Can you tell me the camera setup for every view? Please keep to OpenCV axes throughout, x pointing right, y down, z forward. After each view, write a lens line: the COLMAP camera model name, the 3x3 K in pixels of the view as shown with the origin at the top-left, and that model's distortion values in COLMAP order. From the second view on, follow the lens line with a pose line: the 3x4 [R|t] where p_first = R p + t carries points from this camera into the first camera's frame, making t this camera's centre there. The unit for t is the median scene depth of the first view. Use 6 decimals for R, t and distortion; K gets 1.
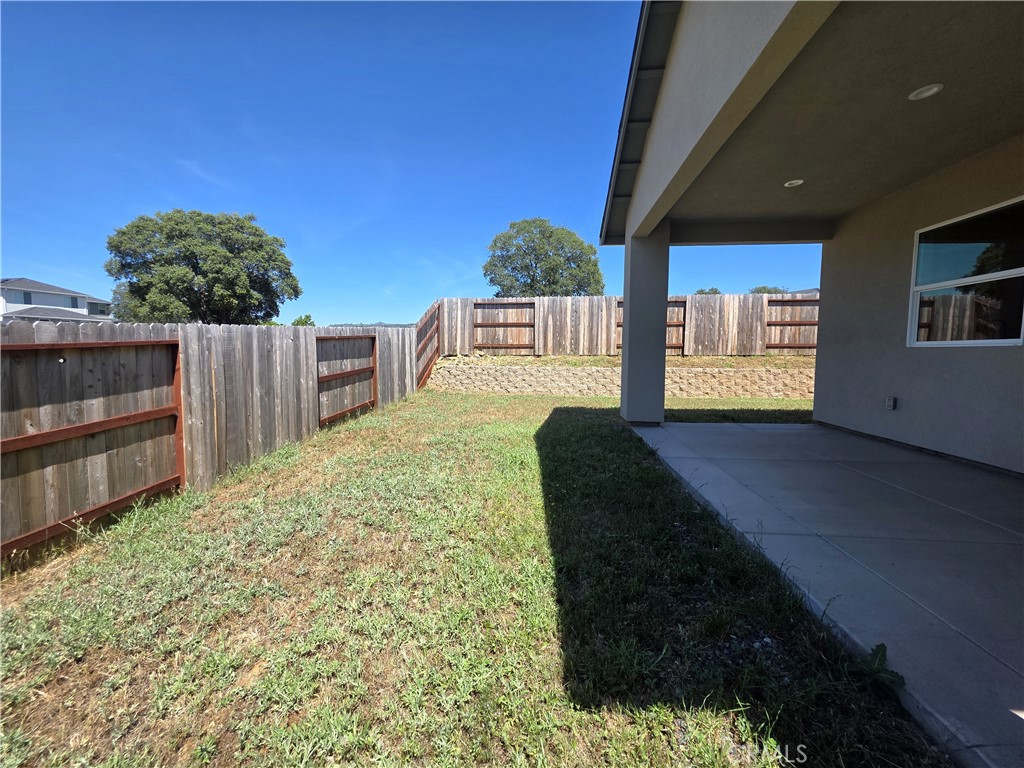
lens RADIAL K [[406.9, 0, 514.0], [0, 406.9, 381.7], [0, 0, 1]] dist [-0.000334, 0.000656]
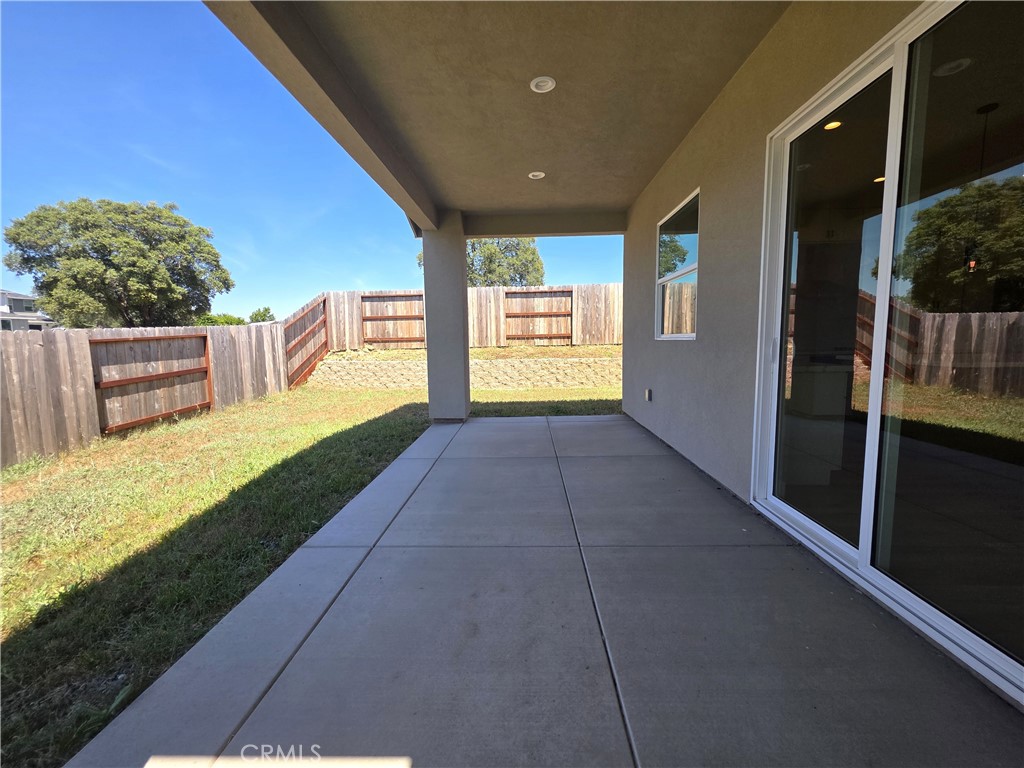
lens RADIAL K [[406.9, 0, 513.7], [0, 406.9, 381.3], [0, 0, 1]] dist [-0.000334, 0.000656]
pose [[0.997988, -0.028679, 0.056552, 0.202808], [0.027134, 0.999242, 0.027901, -0.006969], [-0.057309, -0.026310, 0.998010, 0.003643]]
